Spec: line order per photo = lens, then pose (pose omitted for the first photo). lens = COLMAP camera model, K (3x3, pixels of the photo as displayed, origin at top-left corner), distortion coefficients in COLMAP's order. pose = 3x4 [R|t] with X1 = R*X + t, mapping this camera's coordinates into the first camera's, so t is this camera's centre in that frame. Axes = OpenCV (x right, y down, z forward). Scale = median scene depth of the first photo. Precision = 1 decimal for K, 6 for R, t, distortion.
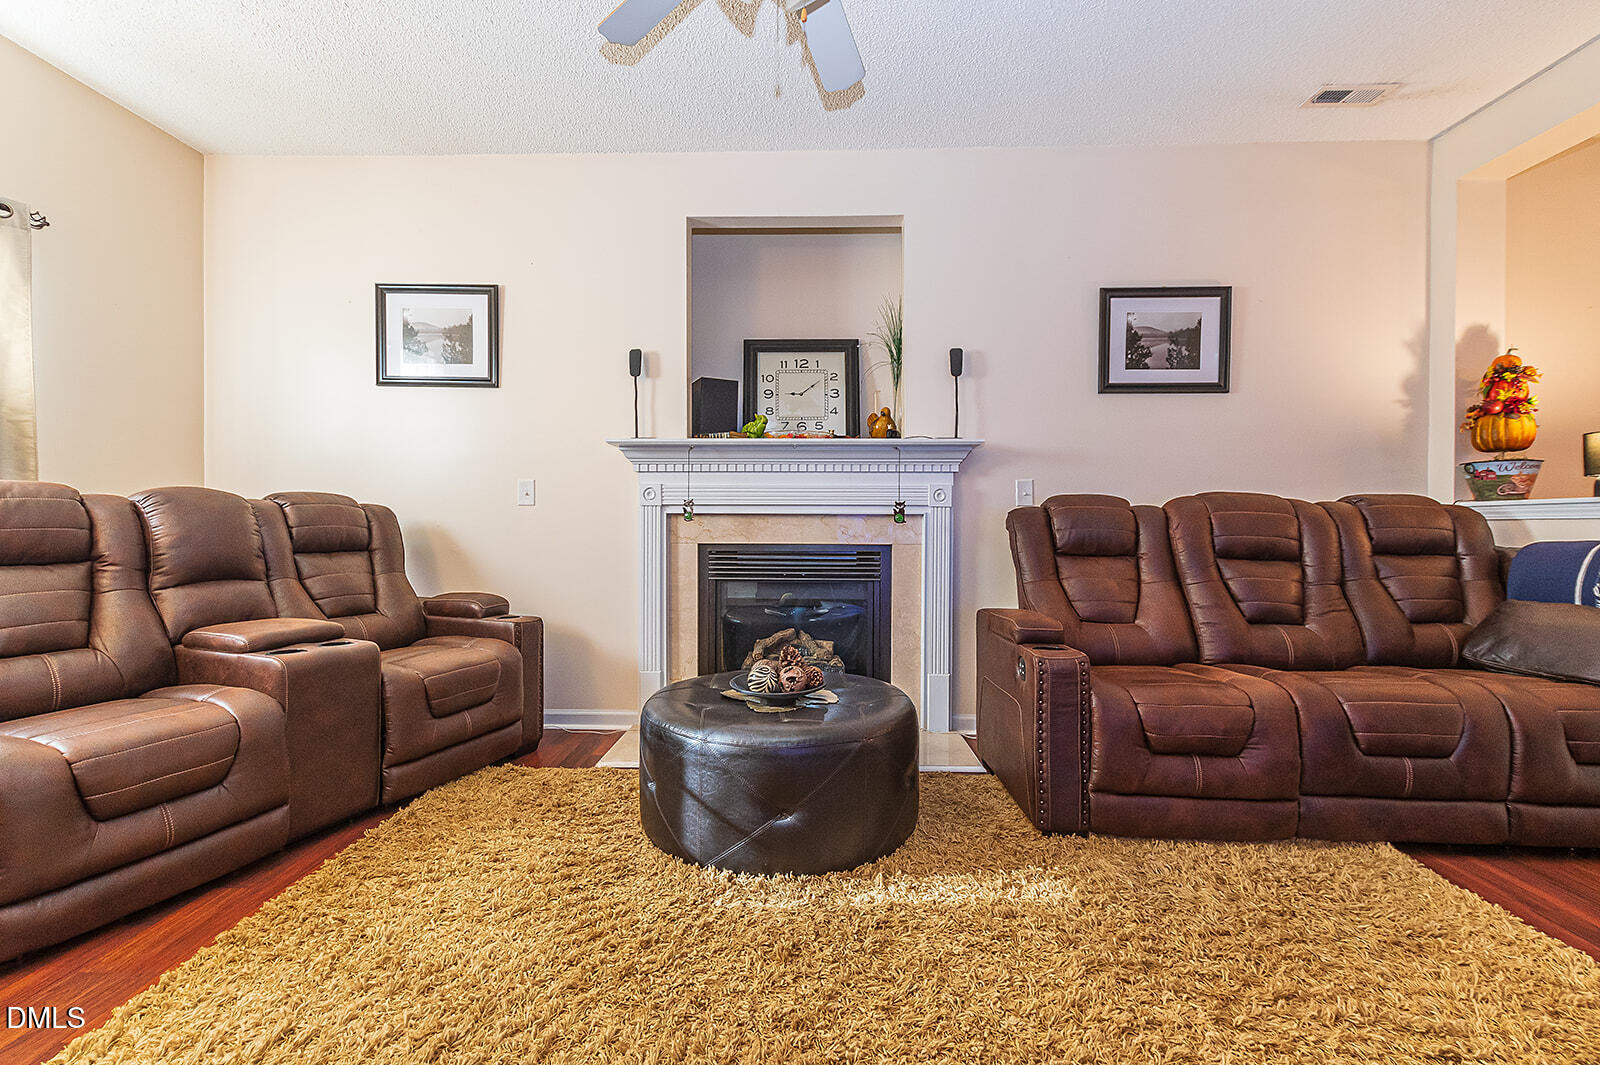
lens RADIAL K [[686.9, 0, 793.1], [0, 686.9, 521.1], [0, 0, 1]] dist [0.009535, -0.003695]
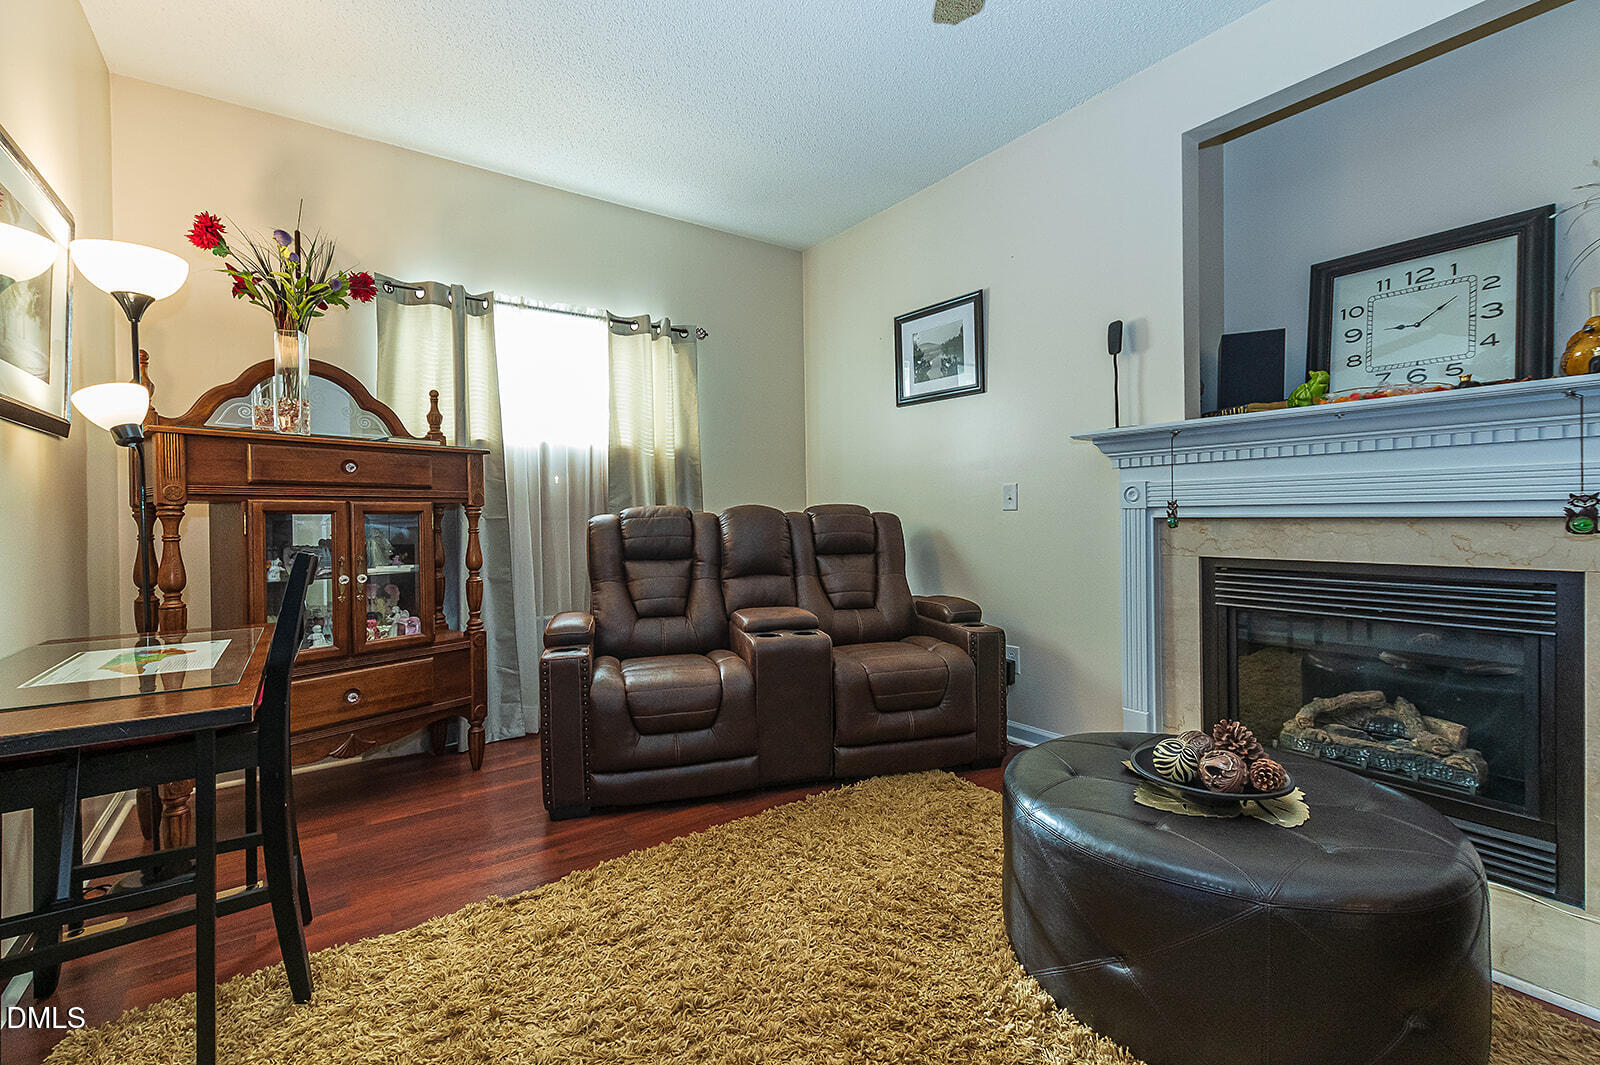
lens RADIAL K [[686.9, 0, 793.1], [0, 686.9, 521.1], [0, 0, 1]] dist [0.009535, -0.003695]
pose [[0.605089, -0.004191, -0.796147, 0.229653], [0.014475, 0.999879, 0.005737, -0.020783], [0.796026, -0.014996, 0.605077, 0.206183]]
